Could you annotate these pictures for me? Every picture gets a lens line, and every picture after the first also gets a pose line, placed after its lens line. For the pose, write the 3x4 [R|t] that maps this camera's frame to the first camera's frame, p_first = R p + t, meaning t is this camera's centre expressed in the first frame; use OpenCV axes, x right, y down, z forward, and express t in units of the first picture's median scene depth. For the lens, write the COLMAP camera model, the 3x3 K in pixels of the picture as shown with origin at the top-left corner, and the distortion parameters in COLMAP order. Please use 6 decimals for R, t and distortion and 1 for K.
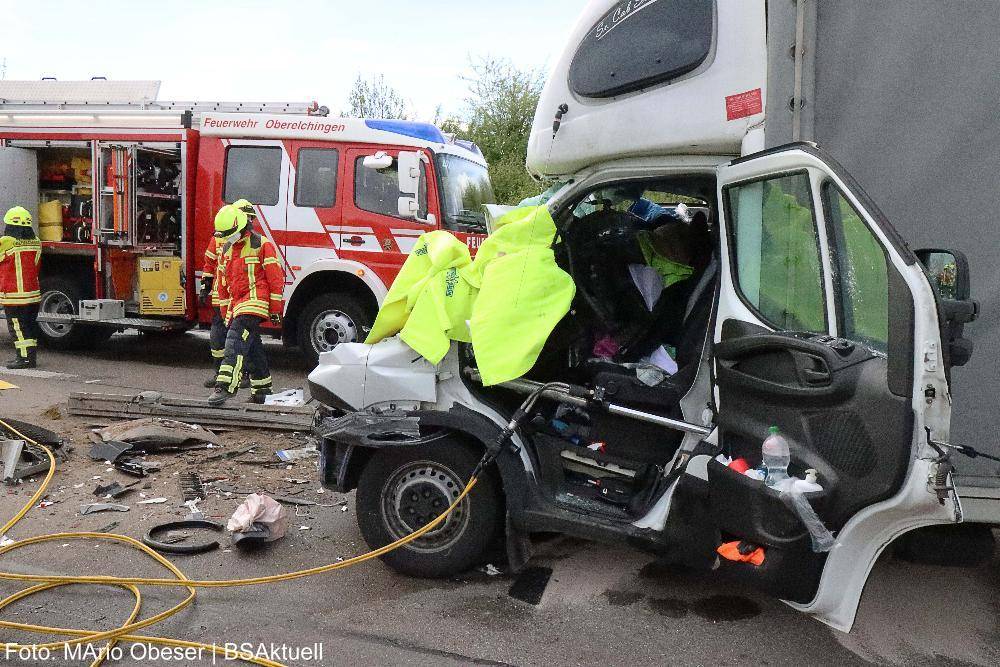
lens RADIAL K [[770.7, 0, 496.1], [0, 770.7, 330.7], [0, 0, 1]] dist [-0.025048, 0.047631]
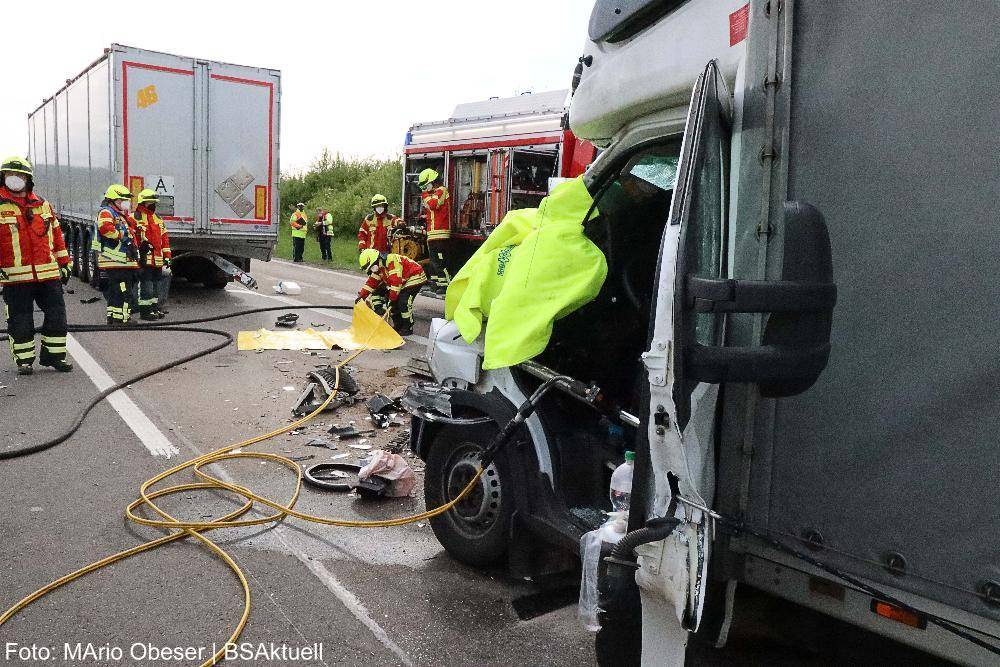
lens RADIAL K [[770.7, 0, 496.1], [0, 770.7, 330.7], [0, 0, 1]] dist [-0.025048, 0.047631]
pose [[0.786564, 0.083061, -0.611897, 0.491026], [-0.087724, 0.995892, 0.022422, 0.002747], [0.611246, 0.036042, 0.790619, 0.232614]]
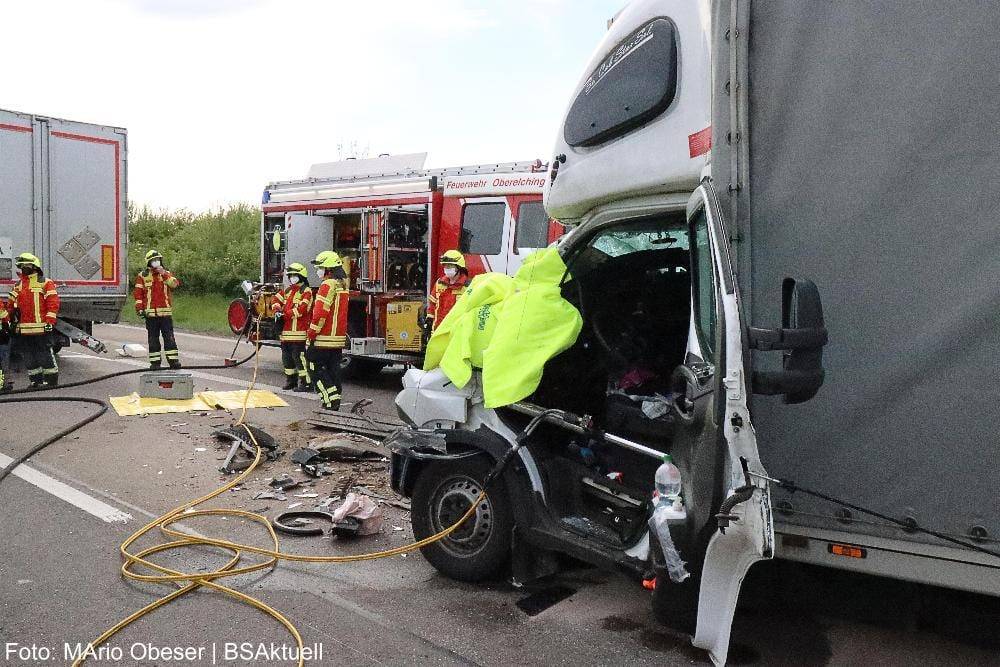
lens RADIAL K [[770.7, 0, 496.1], [0, 770.7, 330.7], [0, 0, 1]] dist [-0.025048, 0.047631]
pose [[0.910542, 0.007482, -0.413349, 0.401372], [-0.032571, 0.998027, -0.053682, 0.016060], [0.412132, 0.062343, 0.908989, -0.018709]]
